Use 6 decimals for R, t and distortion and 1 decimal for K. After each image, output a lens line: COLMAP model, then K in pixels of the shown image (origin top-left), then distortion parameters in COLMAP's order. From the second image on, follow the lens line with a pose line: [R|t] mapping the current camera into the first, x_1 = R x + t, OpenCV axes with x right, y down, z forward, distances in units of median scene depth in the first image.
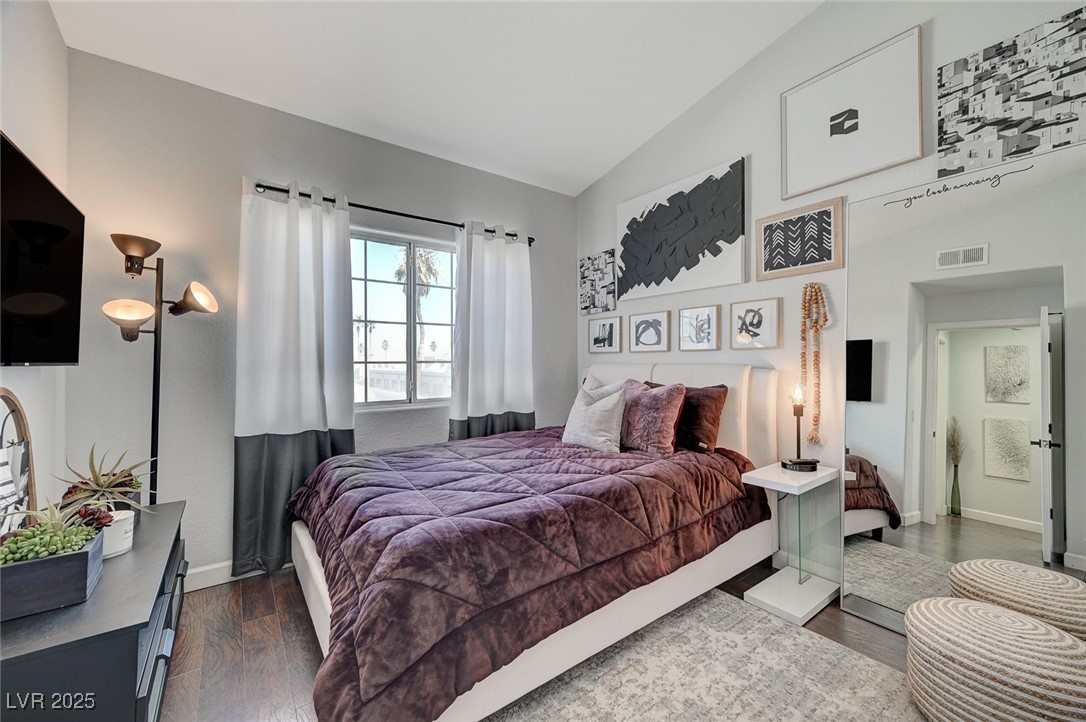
lens RADIAL K [[426.7, 0, 550.3], [0, 426.7, 356.8], [0, 0, 1]] dist [-0.000585, 0.000364]
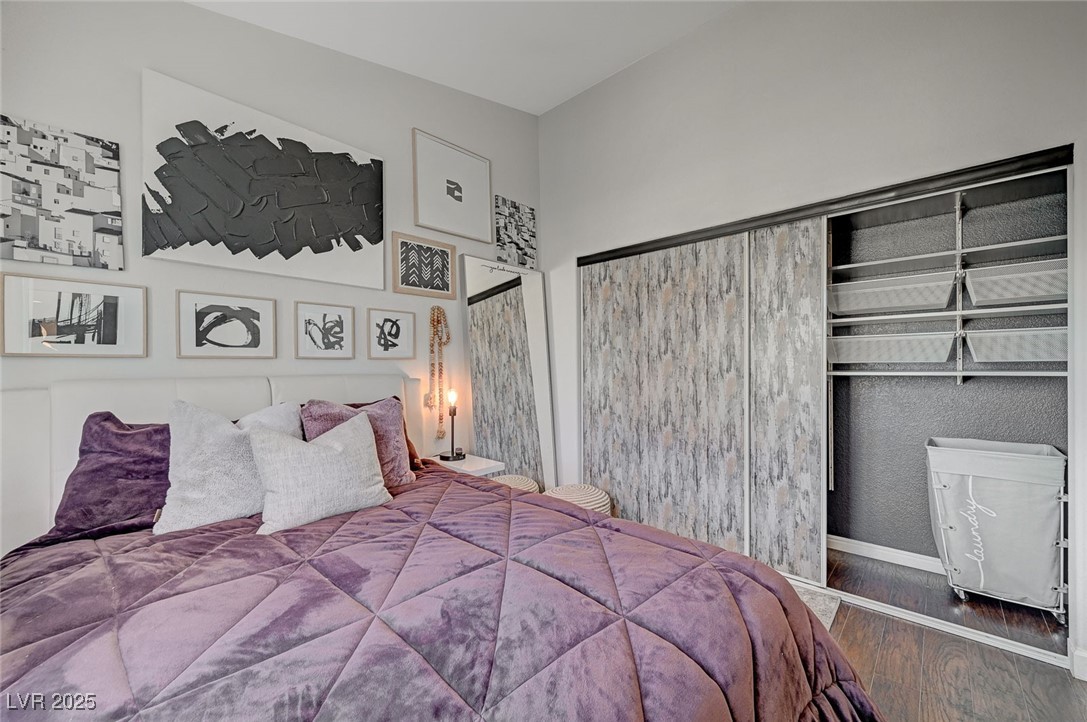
lens RADIAL K [[427.1, 0, 544.3], [0, 427.1, 366.5], [0, 0, 1]] dist [-0.000585, 0.000364]
pose [[-0.177228, 0.008298, 0.984135, -0.523877], [0.000596, 0.999965, -0.008324, 0.006994], [-0.984170, -0.000889, -0.177227, 0.760707]]
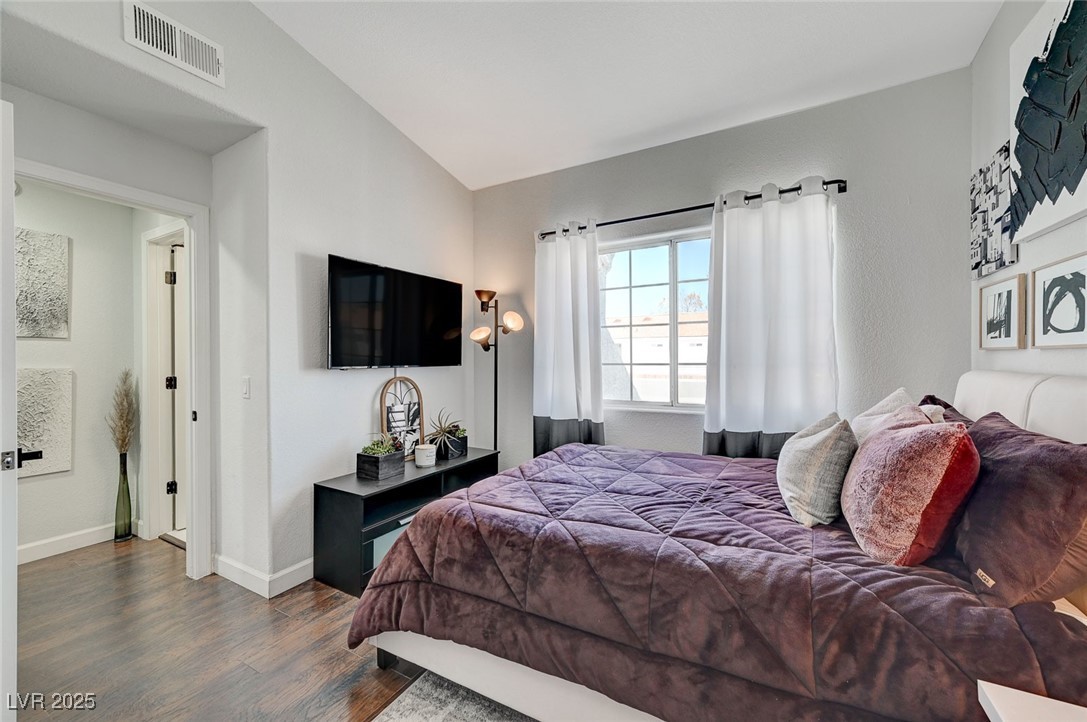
lens RADIAL K [[427.1, 0, 542.2], [0, 427.1, 360.4], [0, 0, 1]] dist [-0.000585, 0.000364]
pose [[0.401778, 0.006019, -0.915717, 0.480425], [0.015426, 0.999792, 0.013340, -0.014492], [0.915607, -0.019486, 0.401602, 0.373931]]
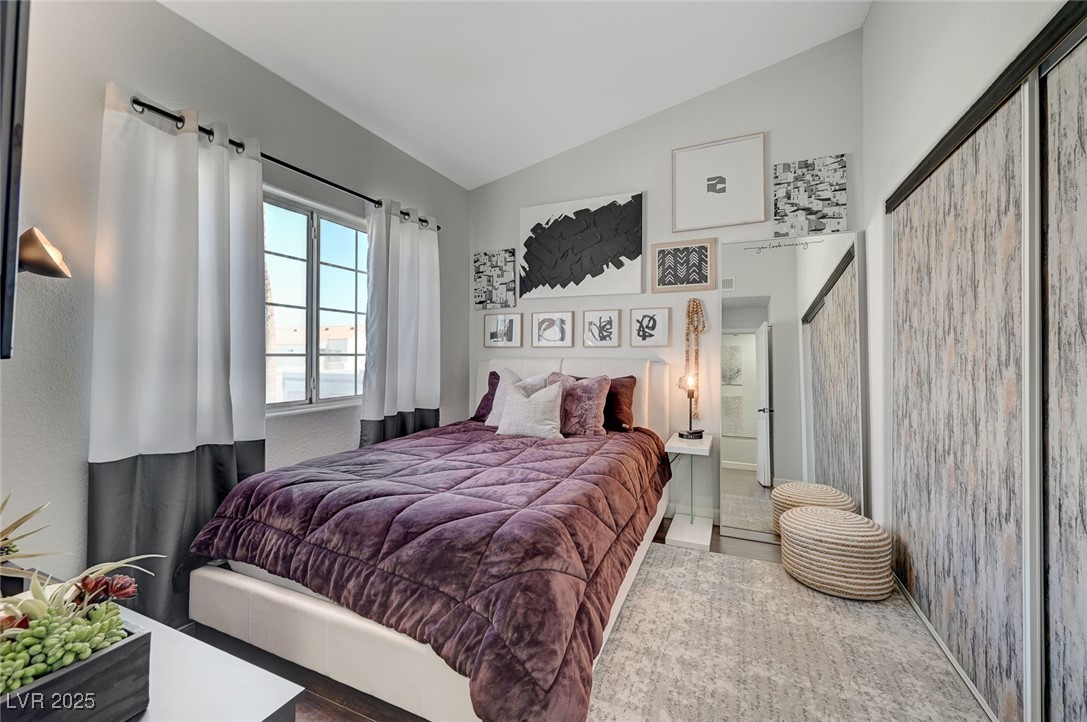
lens RADIAL K [[427.1, 0, 556.2], [0, 427.1, 350.2], [0, 0, 1]] dist [-0.000585, 0.000364]
pose [[0.868996, 0.012812, 0.494654, -0.351736], [-0.012678, 0.999913, -0.003625, 0.000198], [-0.494657, -0.003121, 0.869082, 0.039596]]
